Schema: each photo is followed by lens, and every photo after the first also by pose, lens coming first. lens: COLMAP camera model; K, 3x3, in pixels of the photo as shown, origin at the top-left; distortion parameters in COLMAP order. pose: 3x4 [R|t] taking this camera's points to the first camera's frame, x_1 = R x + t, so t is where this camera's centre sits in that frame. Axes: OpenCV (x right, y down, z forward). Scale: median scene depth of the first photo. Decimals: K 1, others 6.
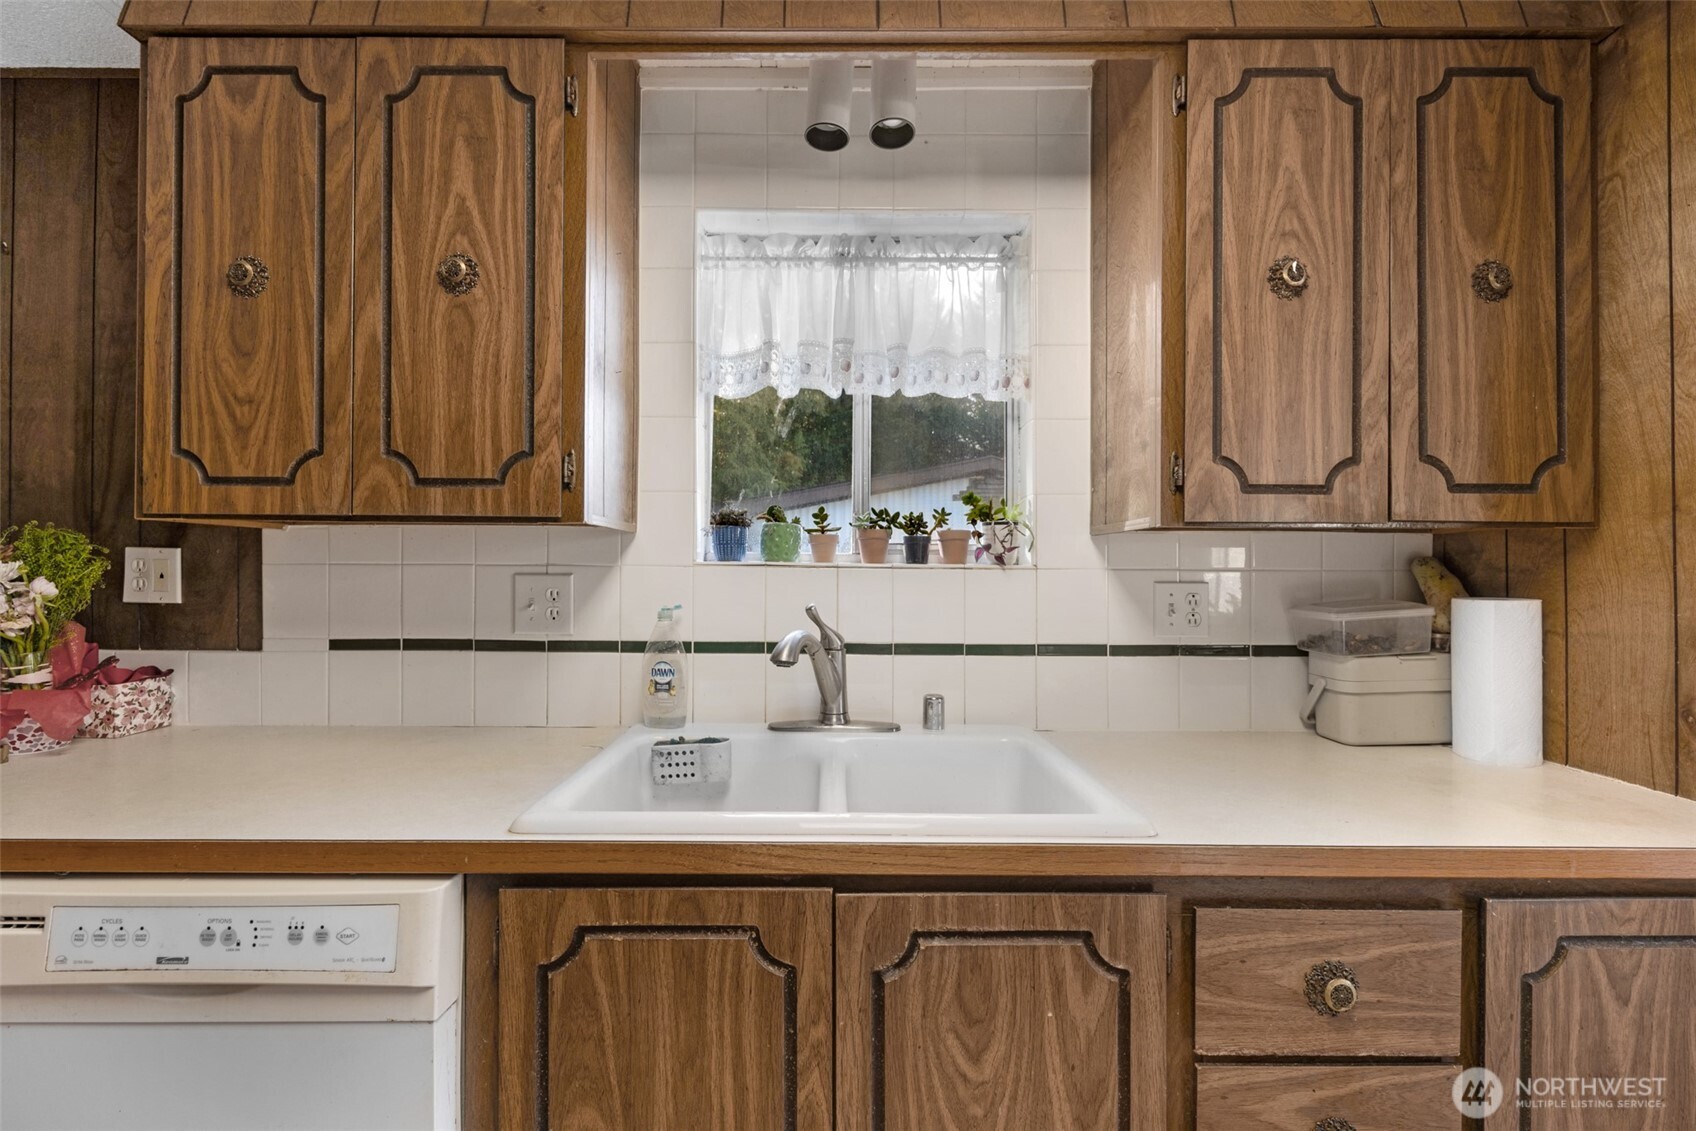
lens RADIAL K [[675.6, 0, 848.5], [0, 675.6, 574.3], [0, 0, 1]] dist [0.000840, 0.000150]
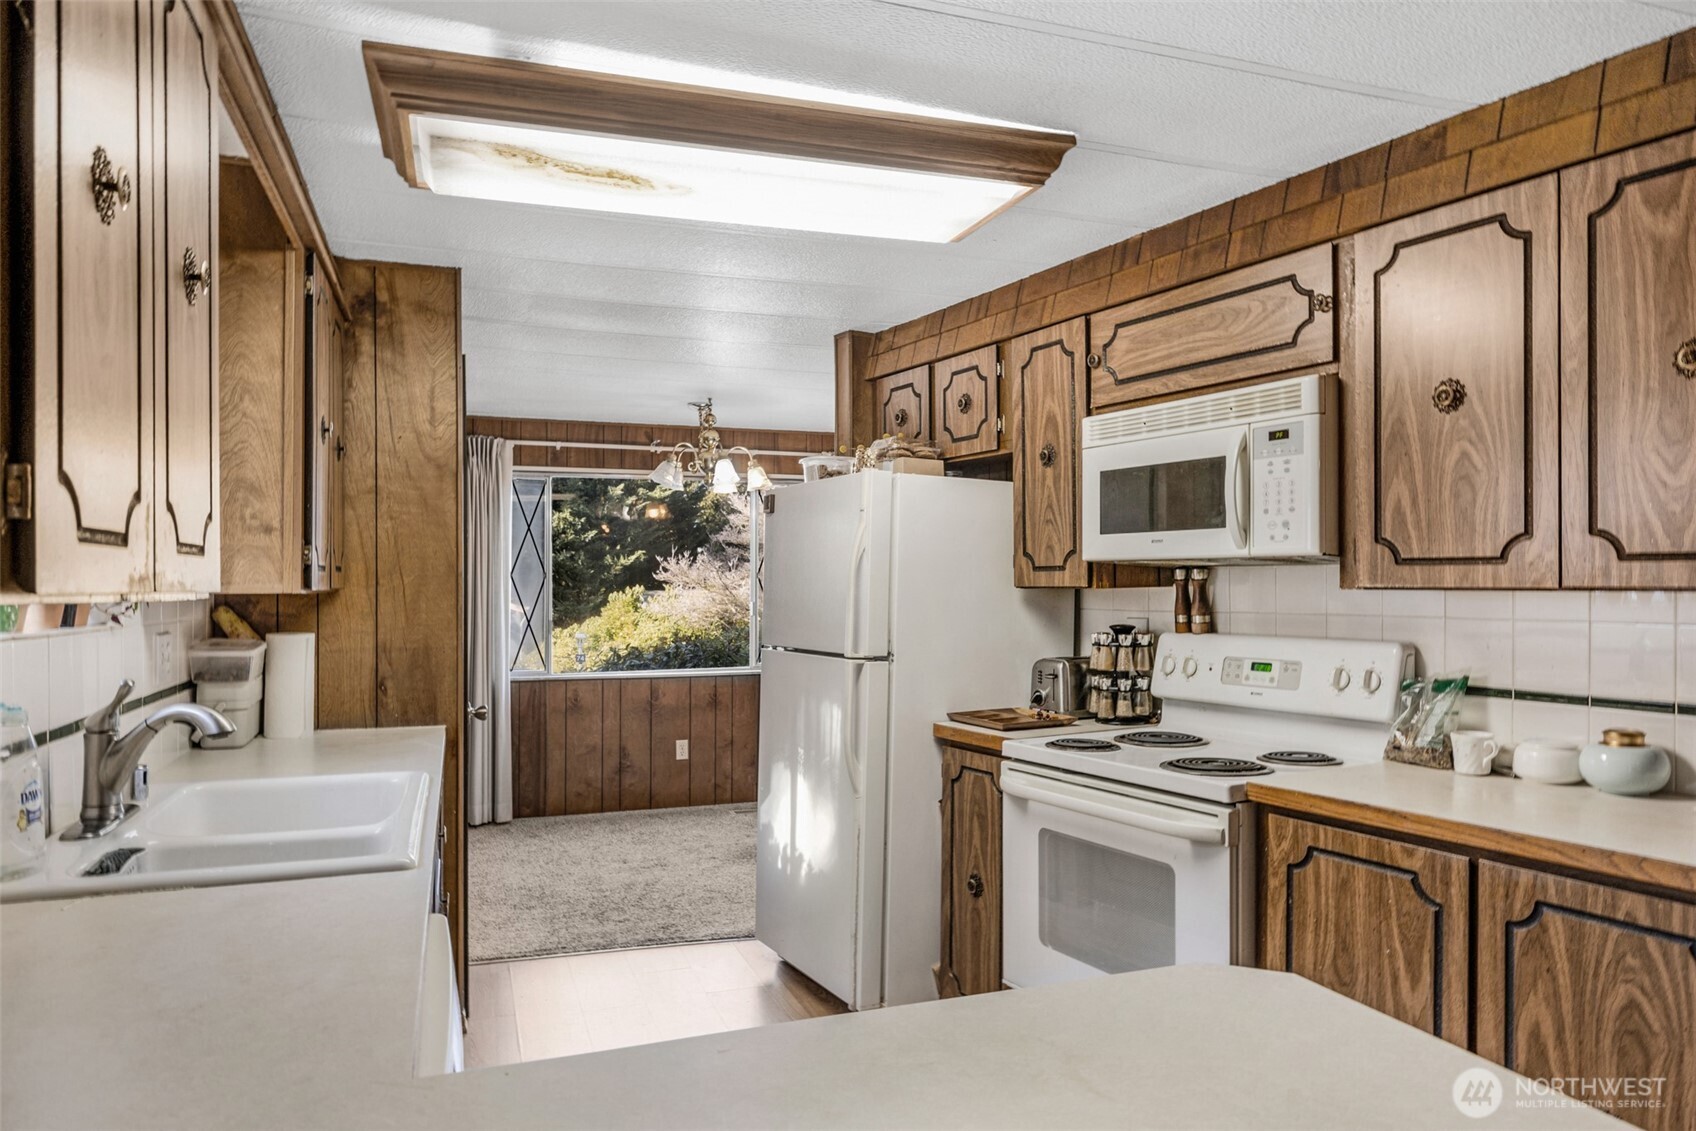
lens RADIAL K [[1060.3, 0, 837.1], [0, 1060.3, 590.1], [0, 0, 1]] dist [0.005699, 0.001307]
pose [[-0.330295, -0.010233, 0.943822, -1.968523], [-0.001156, 0.999945, 0.010437, -0.101908], [-0.943877, 0.002356, -0.330288, 0.680331]]
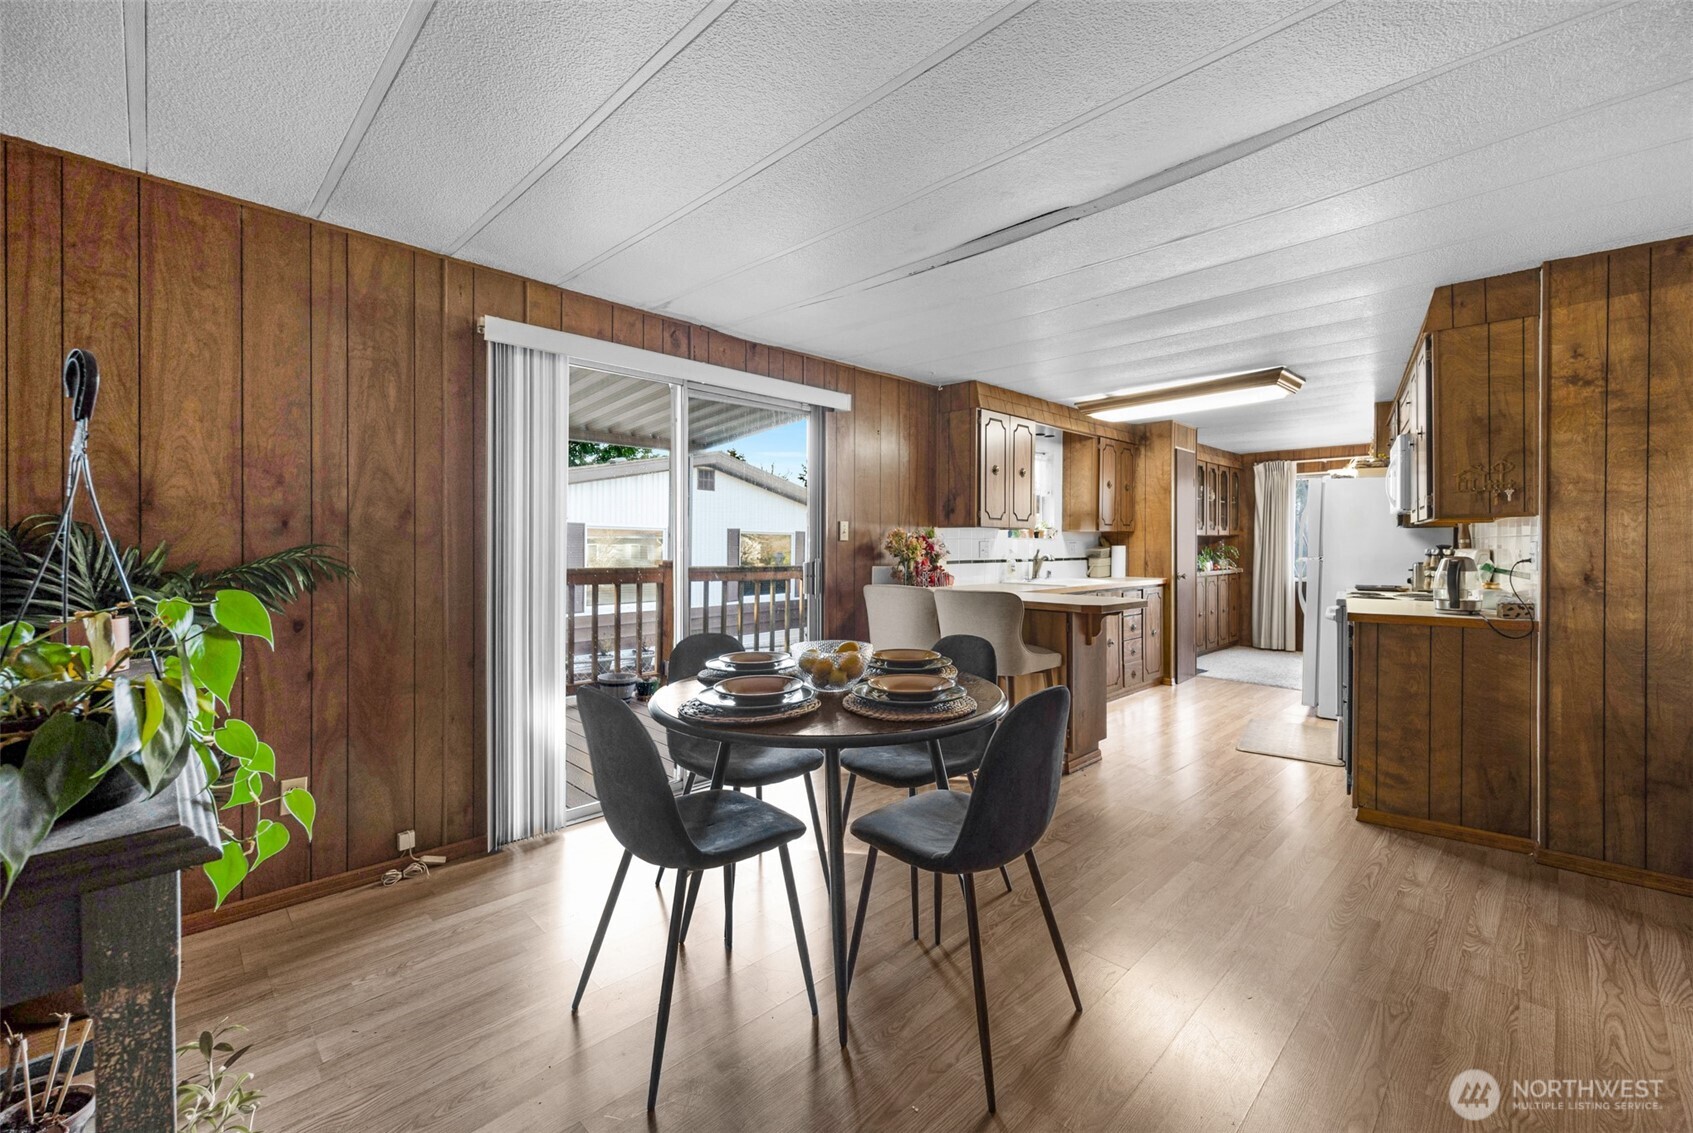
lens RADIAL K [[701.5, 0, 872.2], [0, 701.5, 549.3], [0, 0, 1]] dist [0.015104, -0.000071]
pose [[0.698610, -0.011083, 0.715417, -4.463221], [0.001265, 0.999898, 0.014255, -0.015494], [-0.715502, -0.009054, 0.698552, -1.472646]]
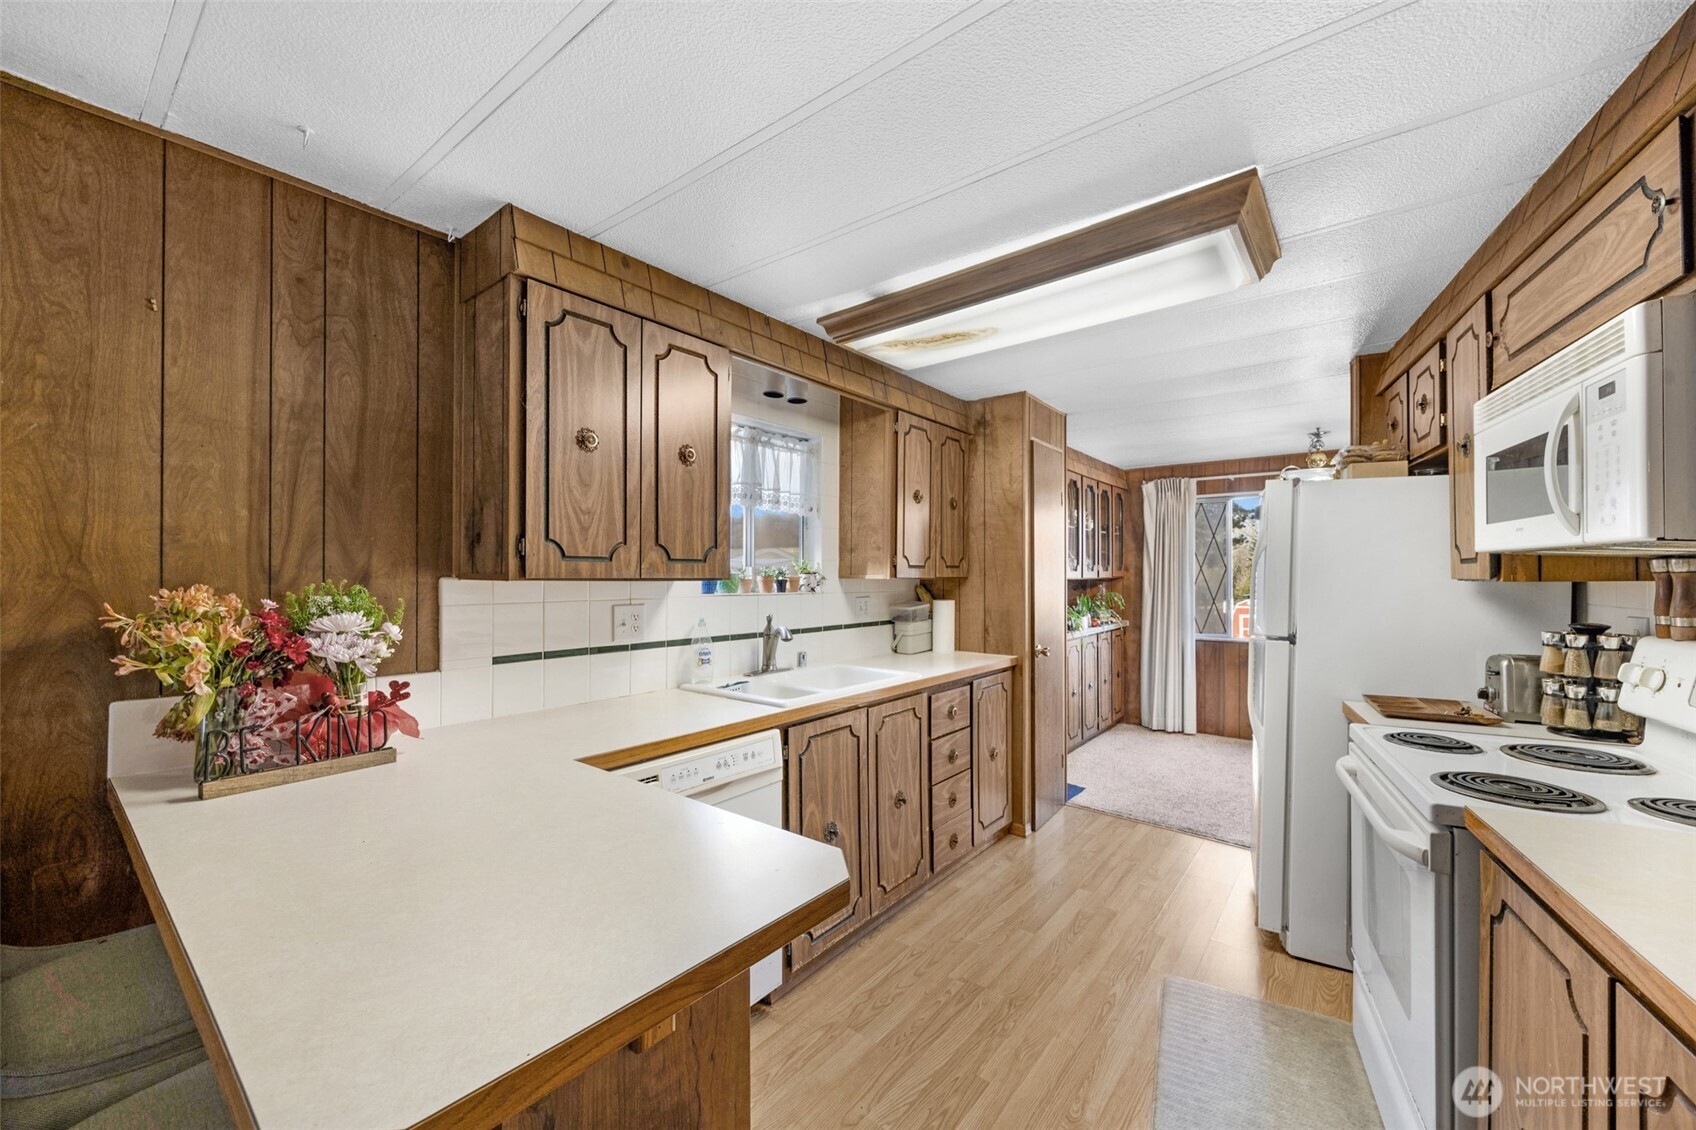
lens RADIAL K [[661.0, 0, 872.6], [0, 661.0, 575.0], [0, 0, 1]] dist [0.011242, 0.000052]
pose [[0.600758, -0.005478, 0.799412, -1.800570], [0.001039, 0.999981, 0.006072, -0.105974], [-0.799431, -0.002818, 0.600752, -0.597529]]
